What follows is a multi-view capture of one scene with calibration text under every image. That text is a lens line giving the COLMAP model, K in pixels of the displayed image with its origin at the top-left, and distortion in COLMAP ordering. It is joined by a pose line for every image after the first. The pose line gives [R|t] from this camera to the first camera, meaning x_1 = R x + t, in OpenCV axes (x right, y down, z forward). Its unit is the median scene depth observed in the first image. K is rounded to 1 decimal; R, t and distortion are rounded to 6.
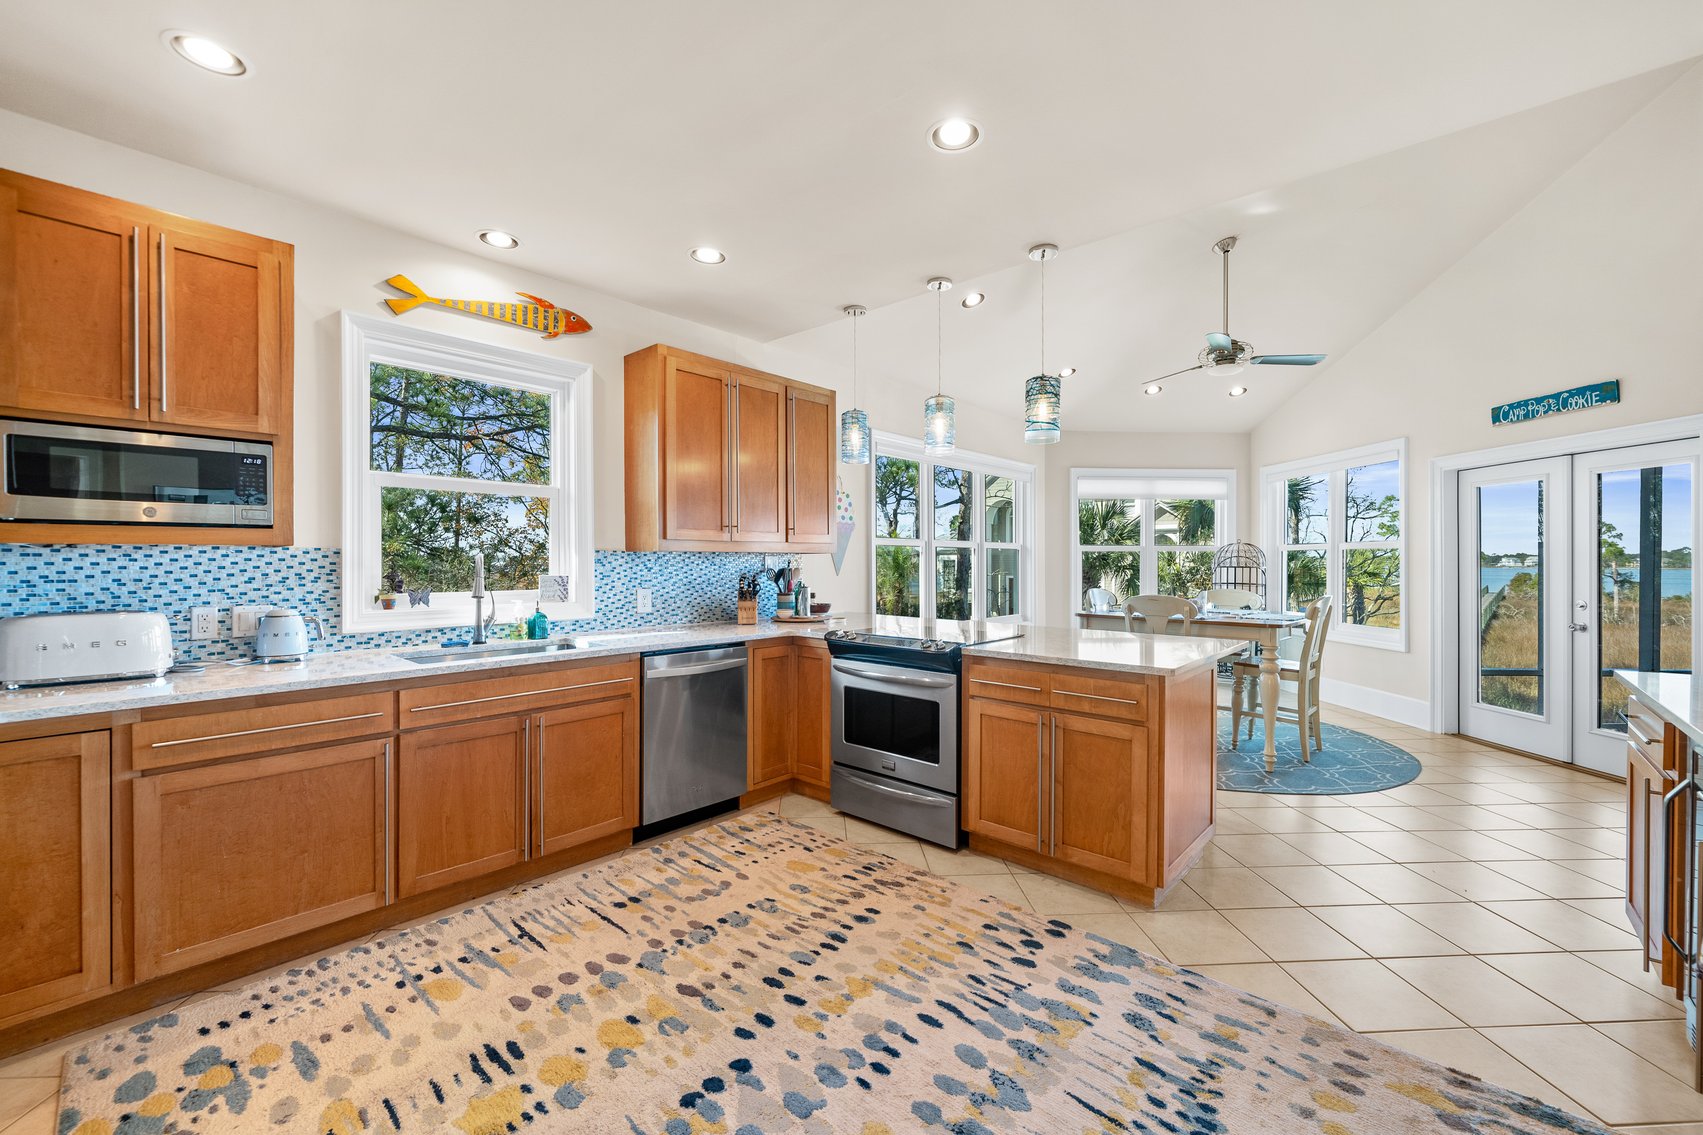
lens RADIAL K [[689.2, 0, 848.7], [0, 689.2, 564.9], [0, 0, 1]] dist [-0.001487, -0.000226]
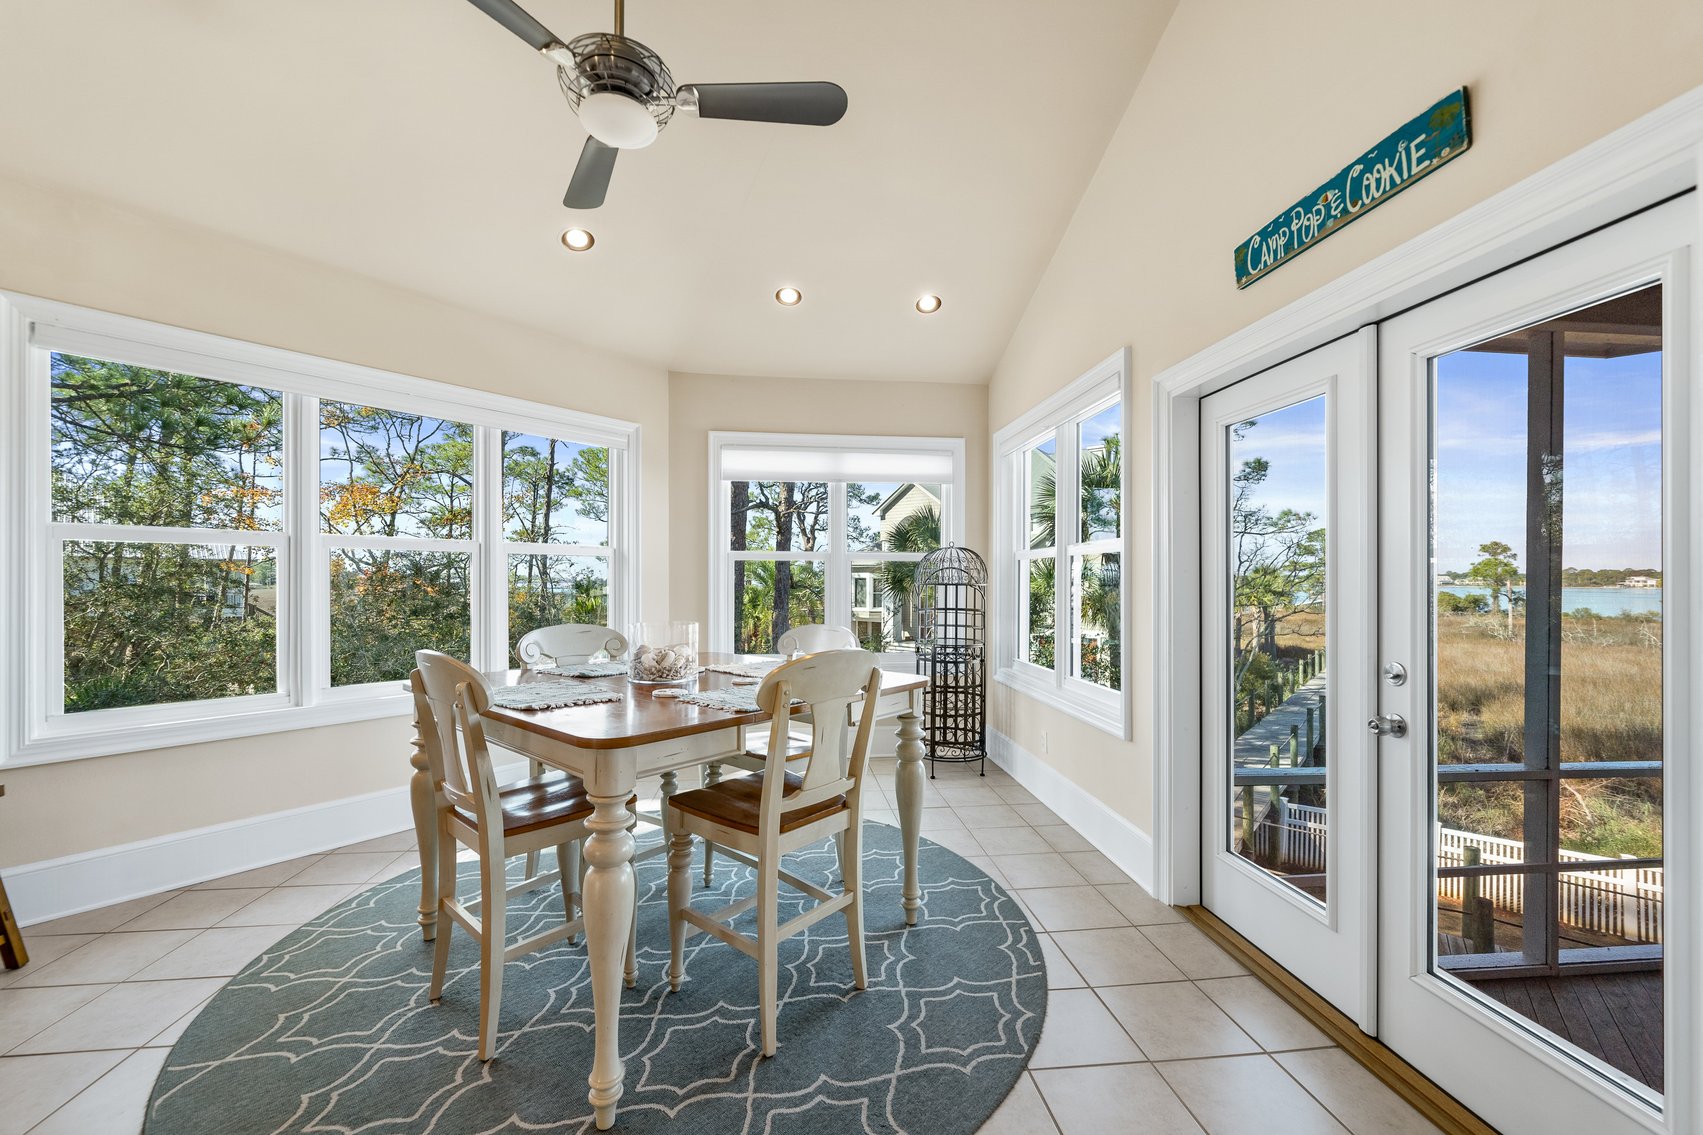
lens RADIAL K [[682.9, 0, 842.4], [0, 682.9, 580.3], [0, 0, 1]] dist [-0.001436, -0.000186]
pose [[0.997930, 0.000941, 0.064306, 0.581187], [-0.000671, 0.999991, -0.004220, 0.003240], [-0.064310, 0.004168, 0.997921, 0.501858]]
